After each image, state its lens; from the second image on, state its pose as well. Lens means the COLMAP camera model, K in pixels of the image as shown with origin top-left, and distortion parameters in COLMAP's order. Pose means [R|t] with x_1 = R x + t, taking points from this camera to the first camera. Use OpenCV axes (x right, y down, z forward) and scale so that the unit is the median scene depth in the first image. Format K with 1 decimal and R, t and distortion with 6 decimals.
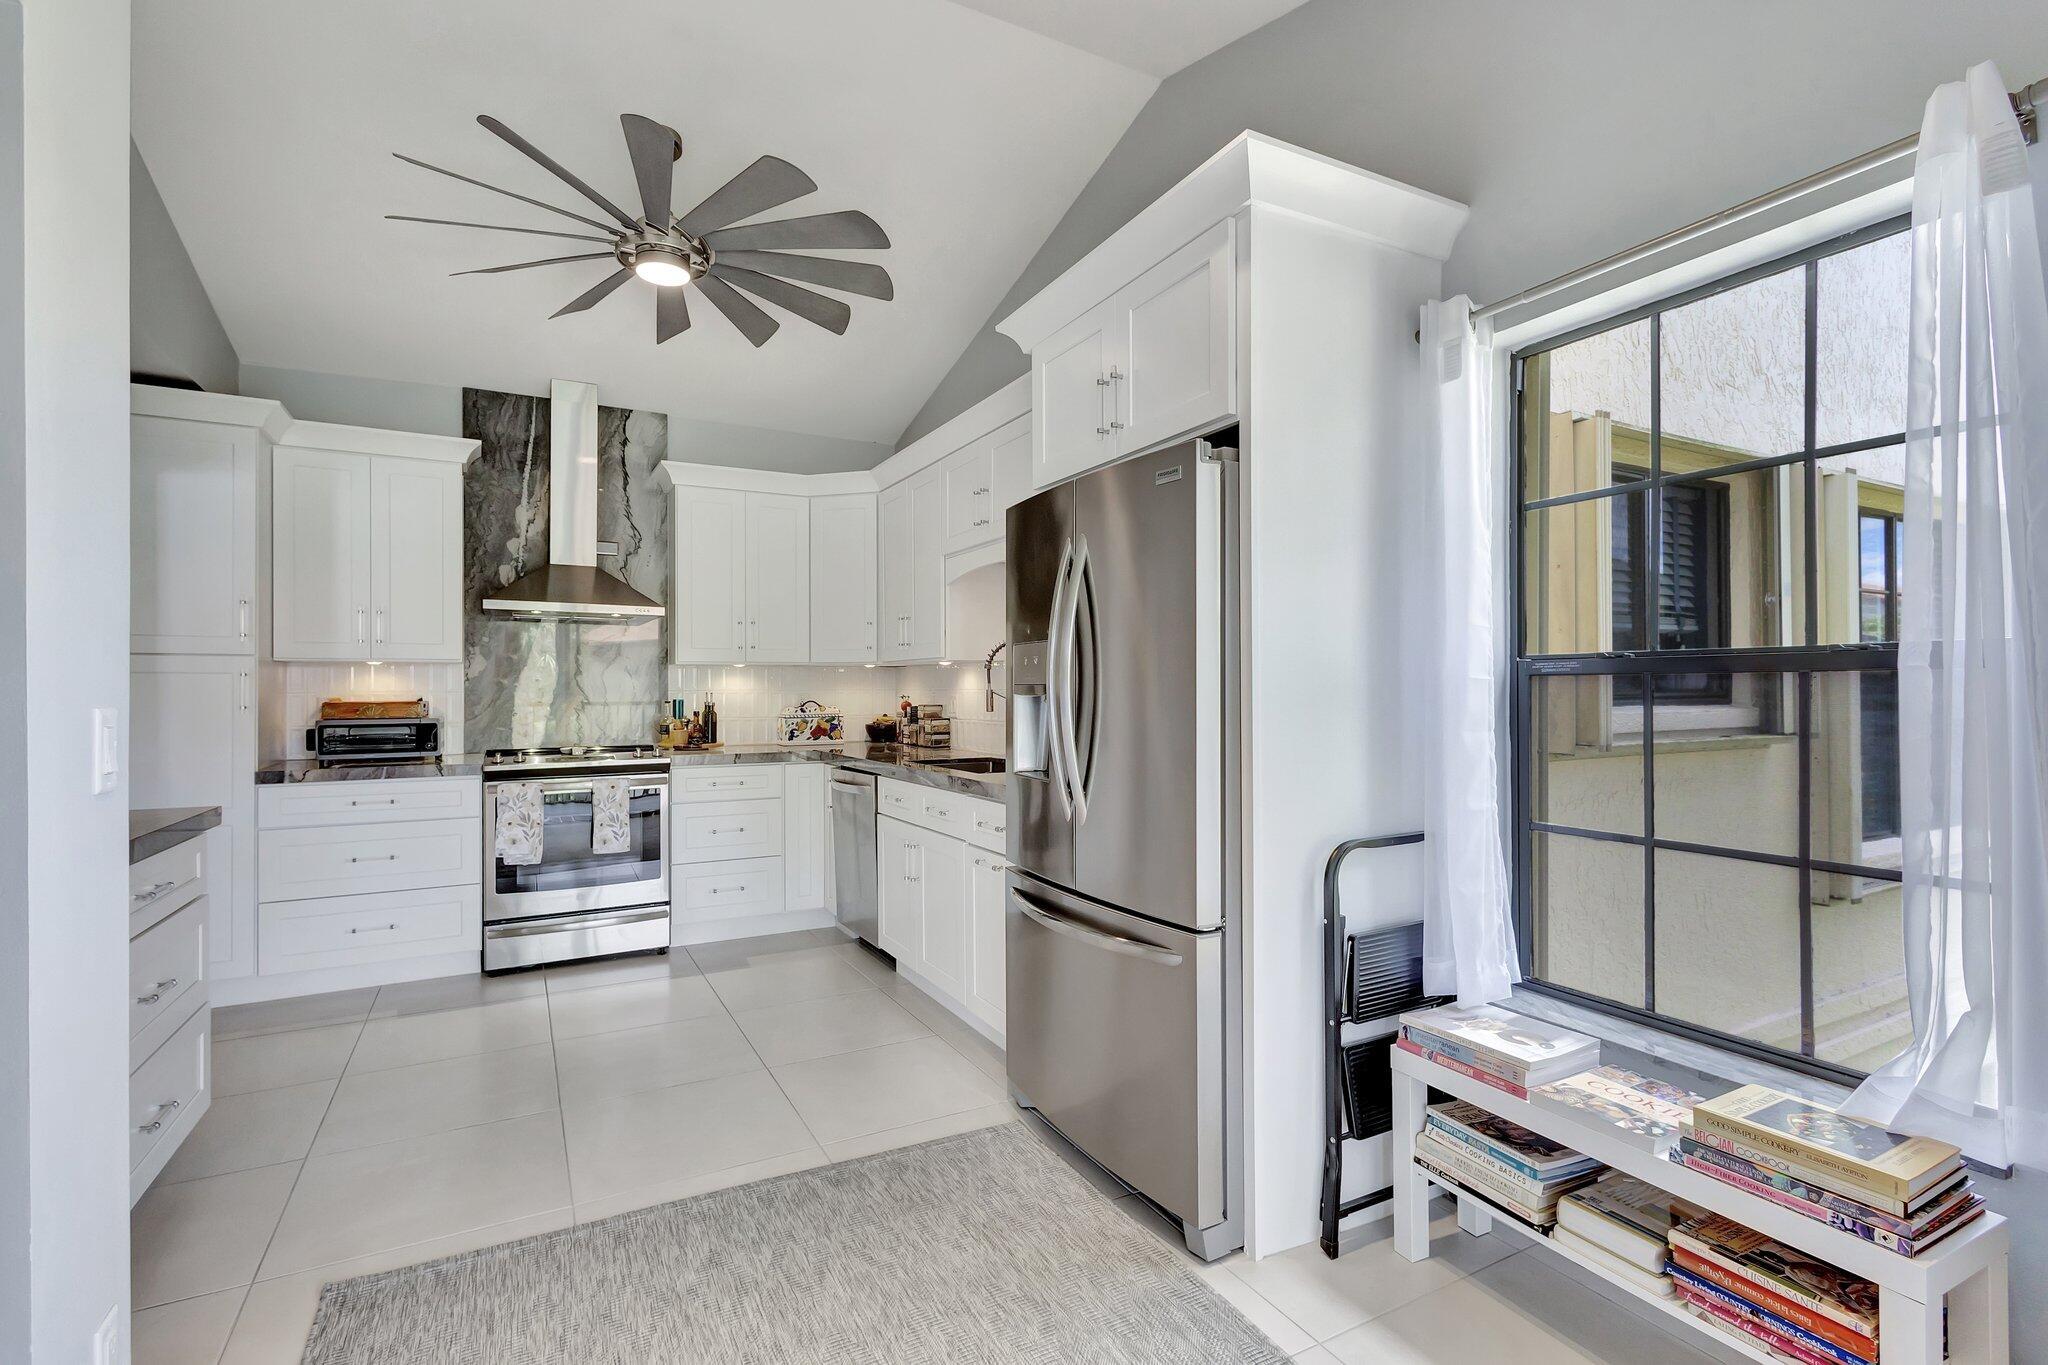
lens RADIAL K [[947.9, 0, 1033.3], [0, 947.9, 681.8], [0, 0, 1]] dist [0.003803, 0.000145]
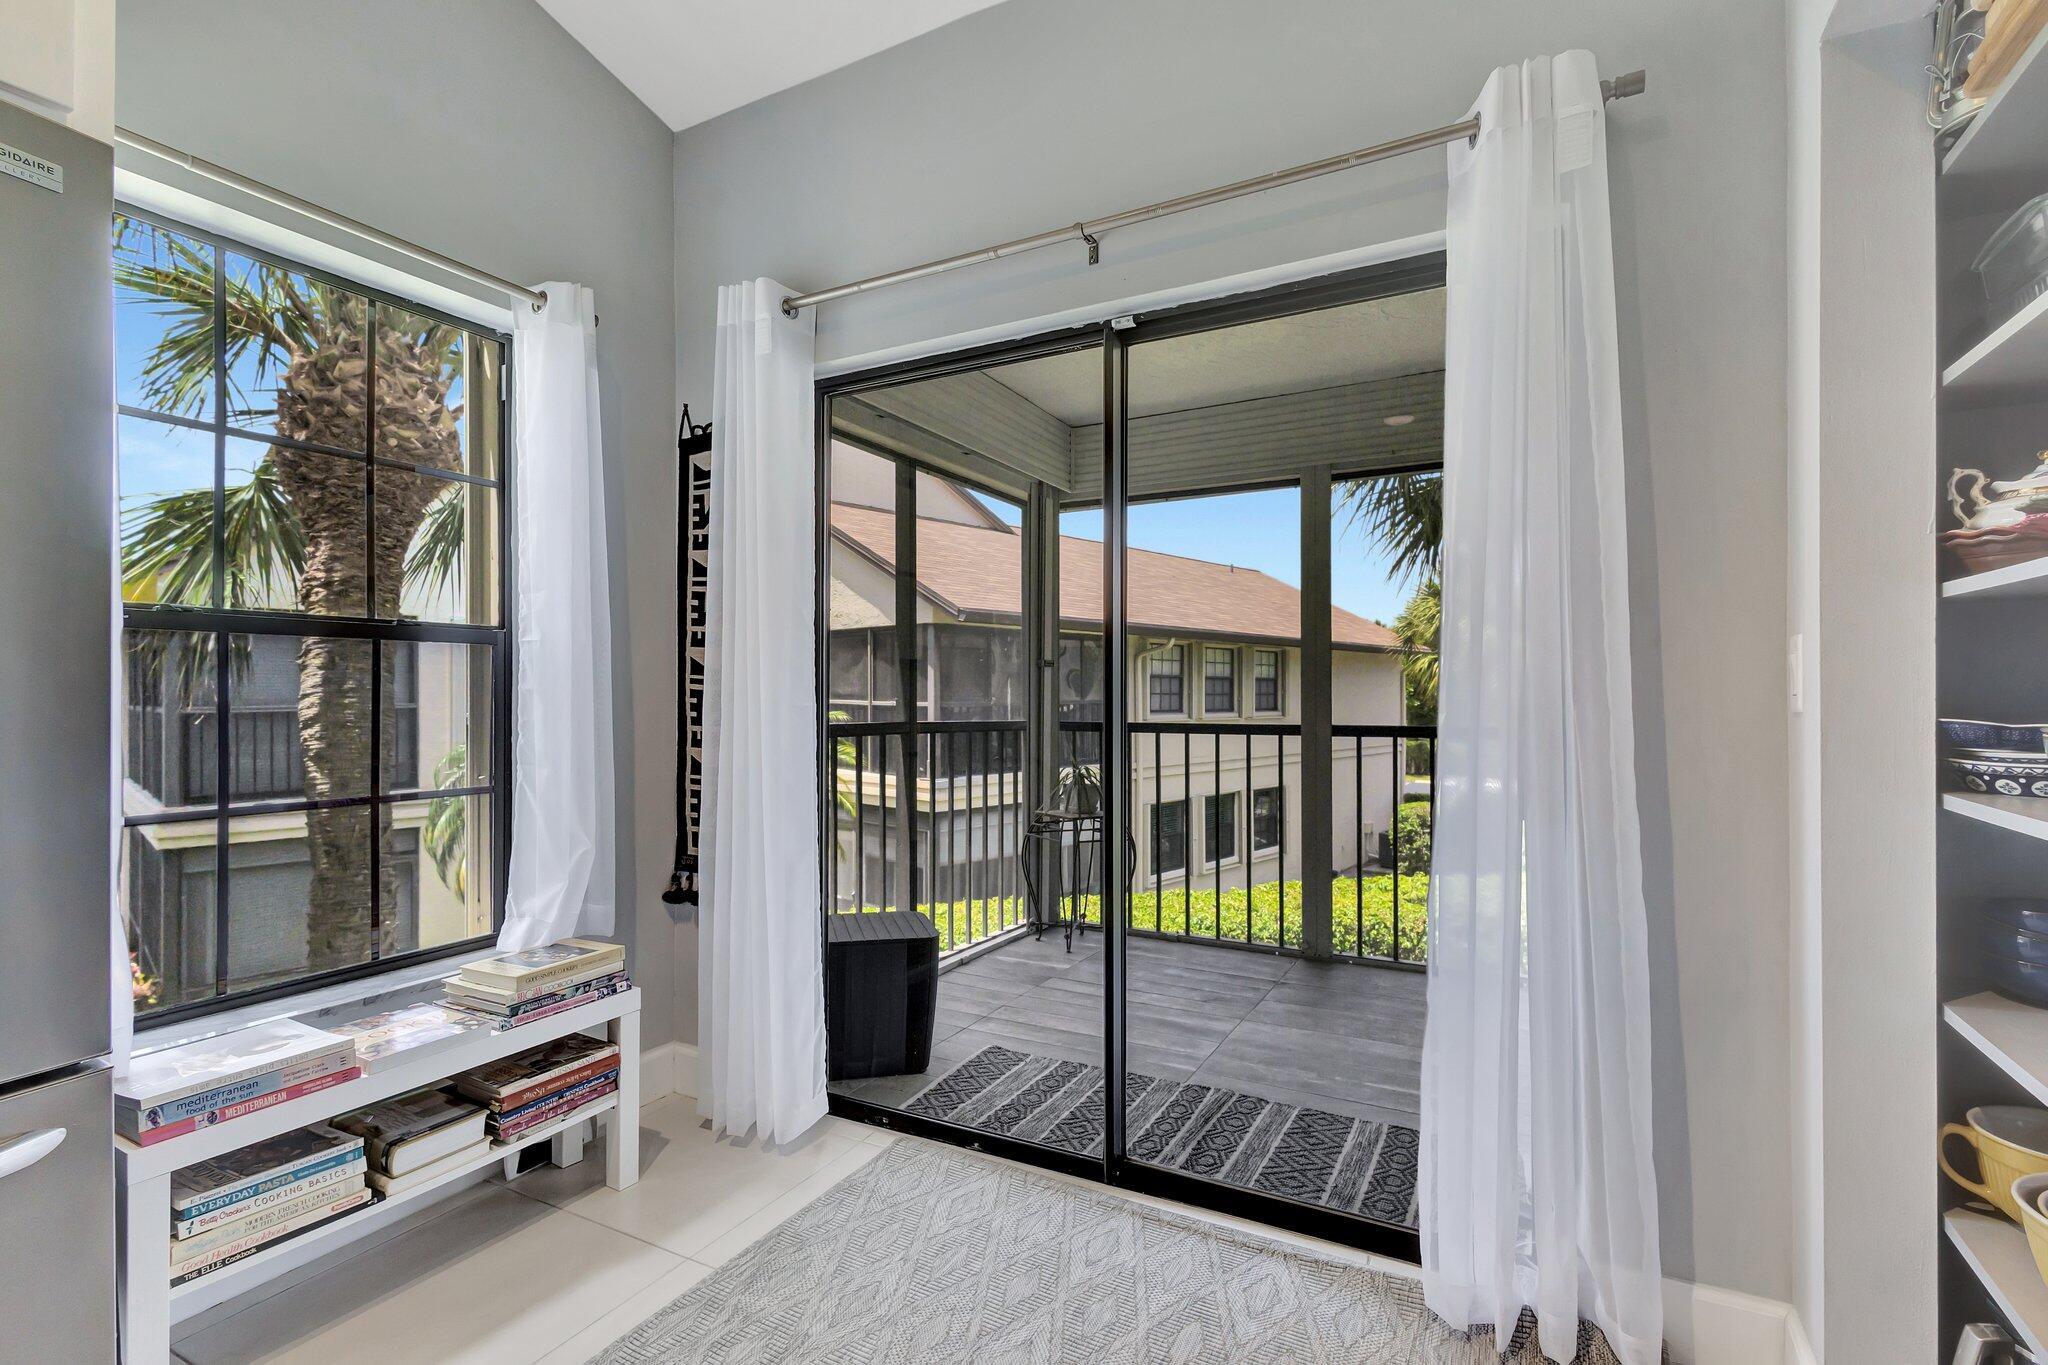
lens RADIAL K [[946.4, 0, 1021.0], [0, 946.4, 695.1], [0, 0, 1]] dist [0.003970, -0.000130]
pose [[-0.546213, 0.007094, 0.837616, -0.255441], [-0.000260, 0.999963, -0.008639, 0.027645], [-0.837646, -0.004936, -0.546191, 0.390233]]
